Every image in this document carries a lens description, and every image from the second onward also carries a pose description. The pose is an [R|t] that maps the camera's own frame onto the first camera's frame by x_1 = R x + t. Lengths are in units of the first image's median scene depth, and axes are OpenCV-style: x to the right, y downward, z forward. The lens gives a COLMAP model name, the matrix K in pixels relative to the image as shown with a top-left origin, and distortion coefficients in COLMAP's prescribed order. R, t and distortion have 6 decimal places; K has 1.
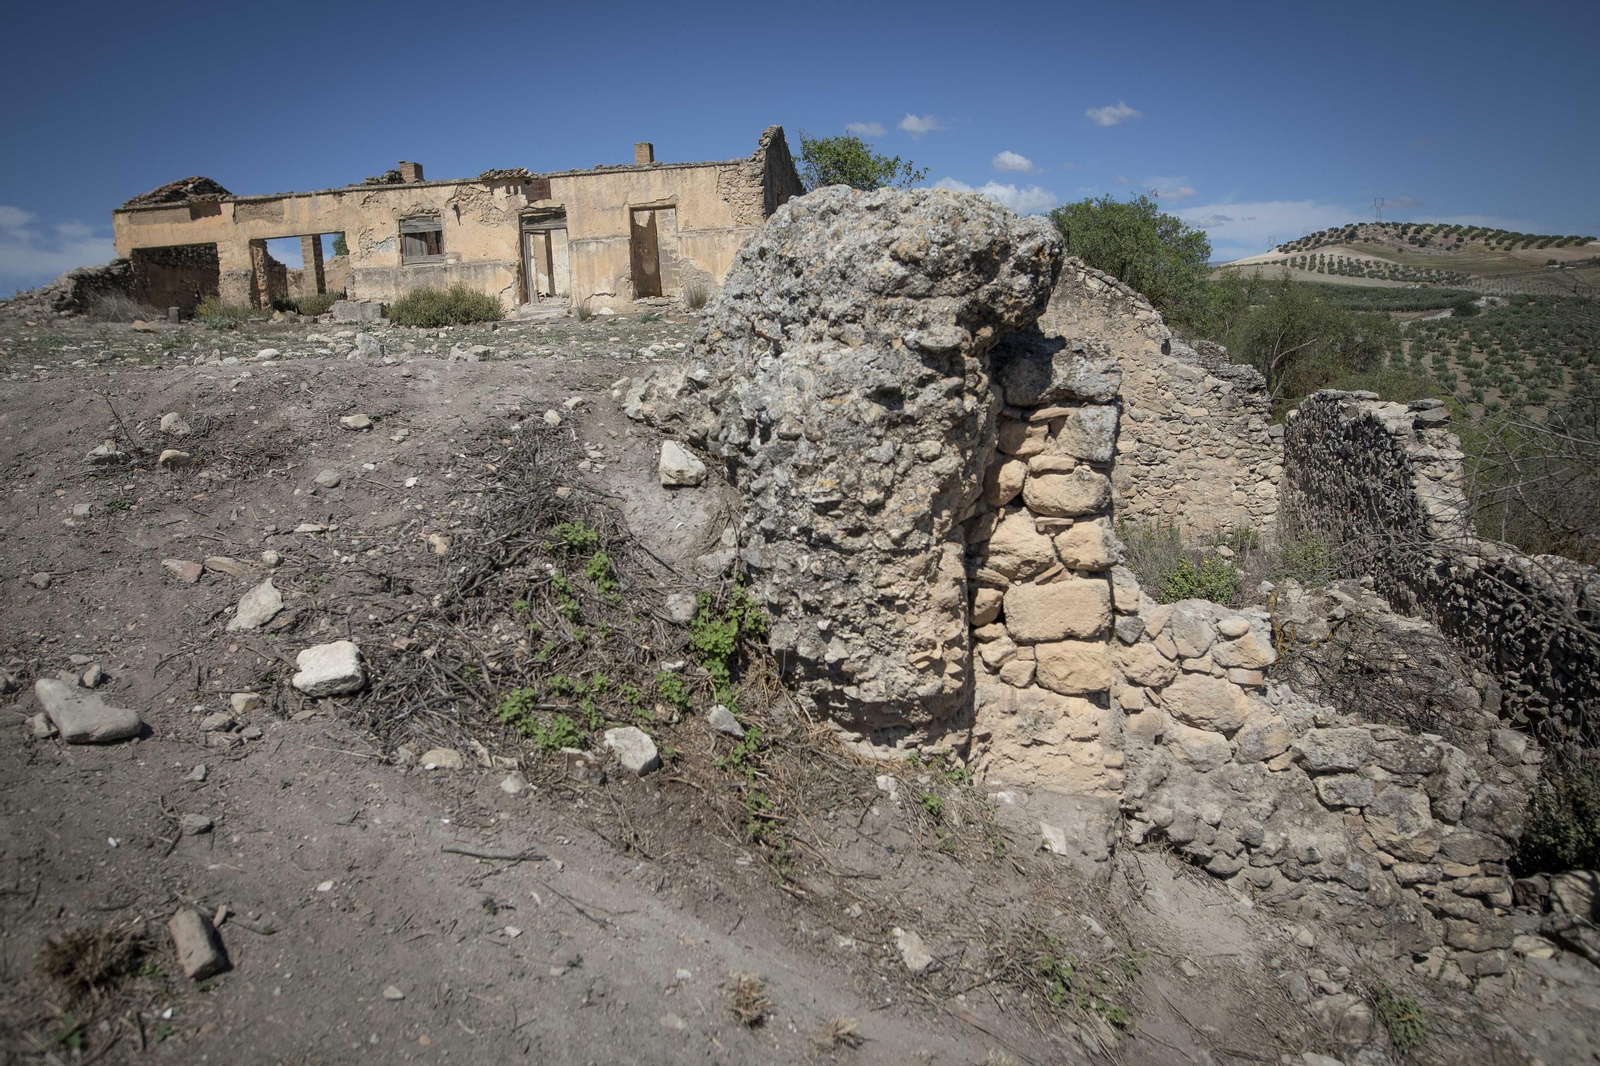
lens RADIAL K [[1089.5, 0, 807.3], [0, 1089.5, 538.0], [0, 0, 1]] dist [-0.039803, 0.035094]
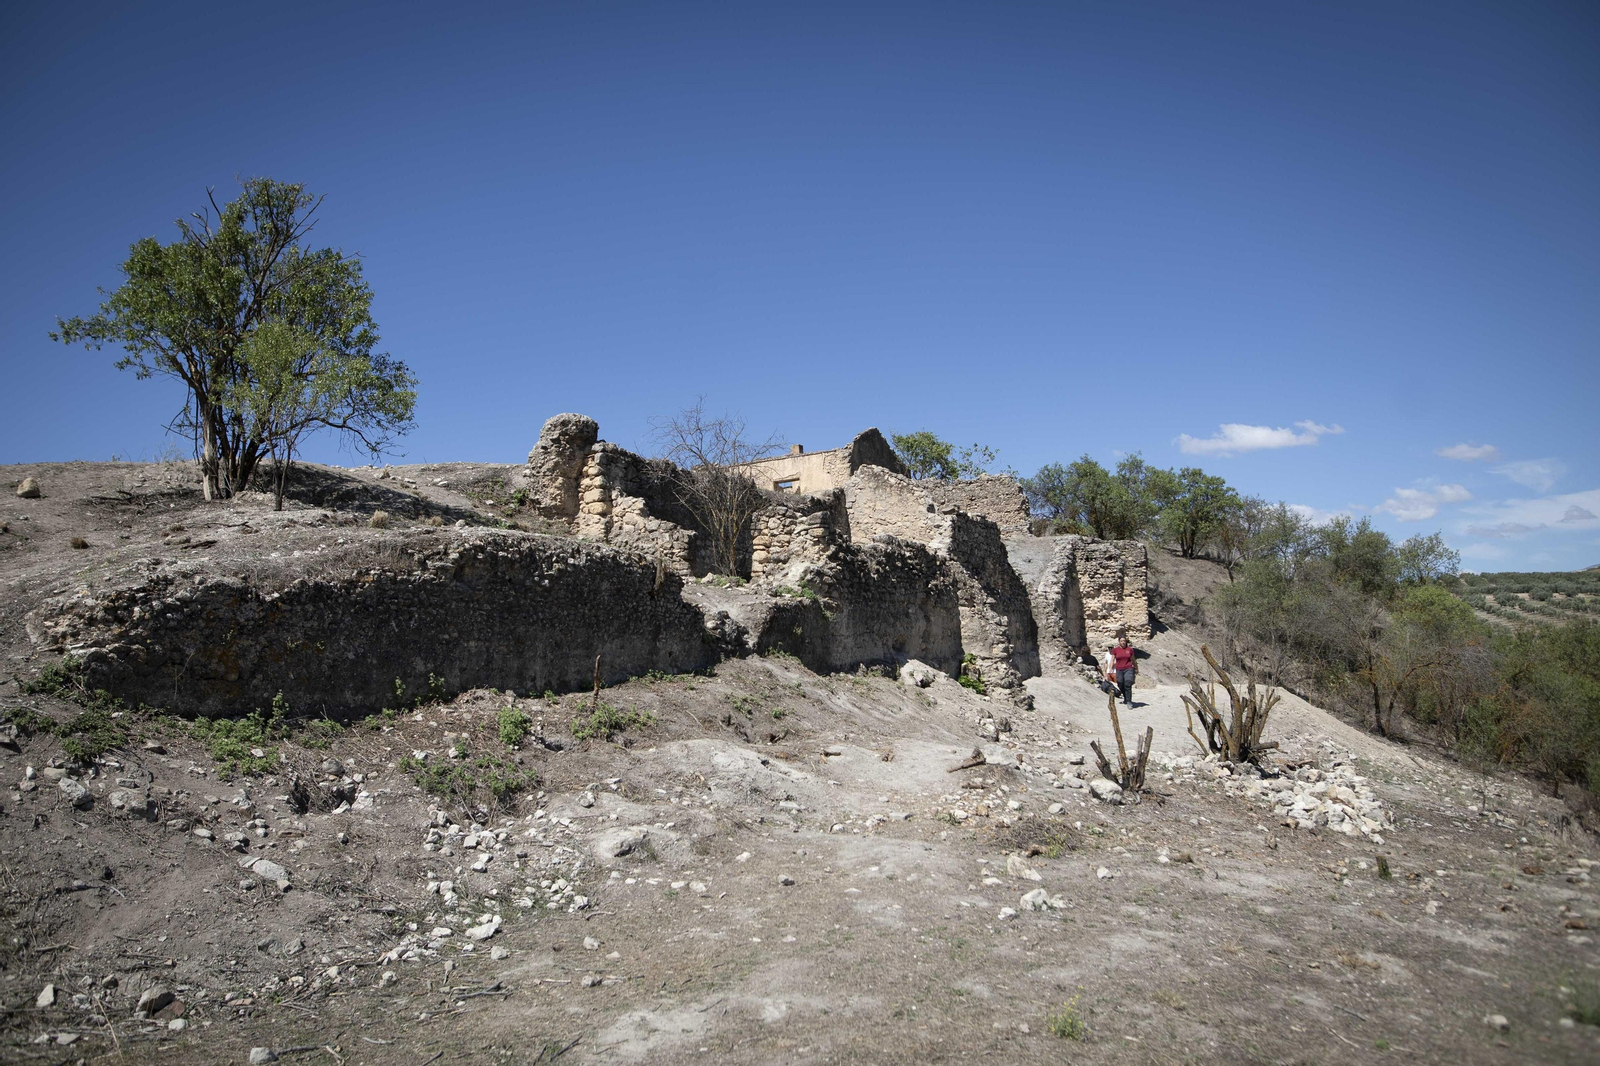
lens RADIAL K [[1089.5, 0, 807.3], [0, 1089.5, 538.0], [0, 0, 1]] dist [-0.039803, 0.035094]
pose [[0.950558, -0.046404, -0.307061, 2.423683], [-0.042672, 0.959877, -0.277157, 1.431367], [0.307602, 0.276557, 0.910438, -2.797883]]
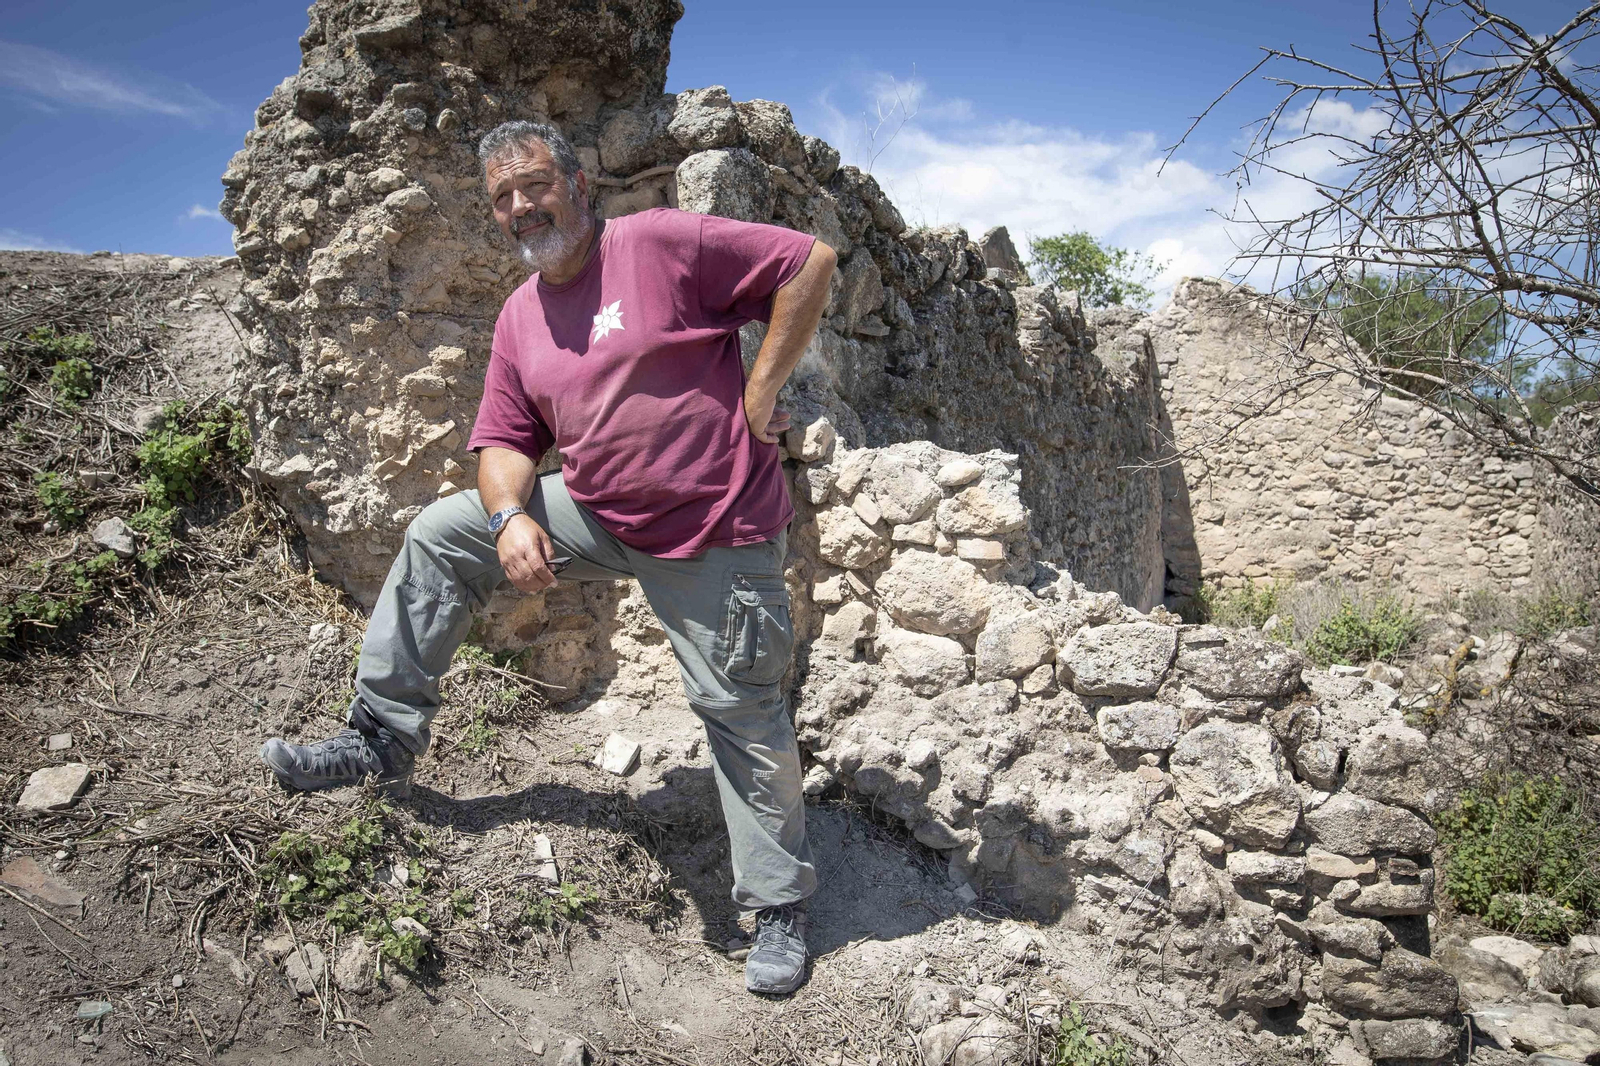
lens RADIAL K [[1089.5, 0, 807.3], [0, 1089.5, 538.0], [0, 0, 1]] dist [-0.039803, 0.035094]
pose [[0.960647, -0.019565, -0.277083, 0.488834], [-0.017044, 0.991485, -0.129102, 0.209770], [0.277249, 0.128744, 0.952133, 0.333886]]
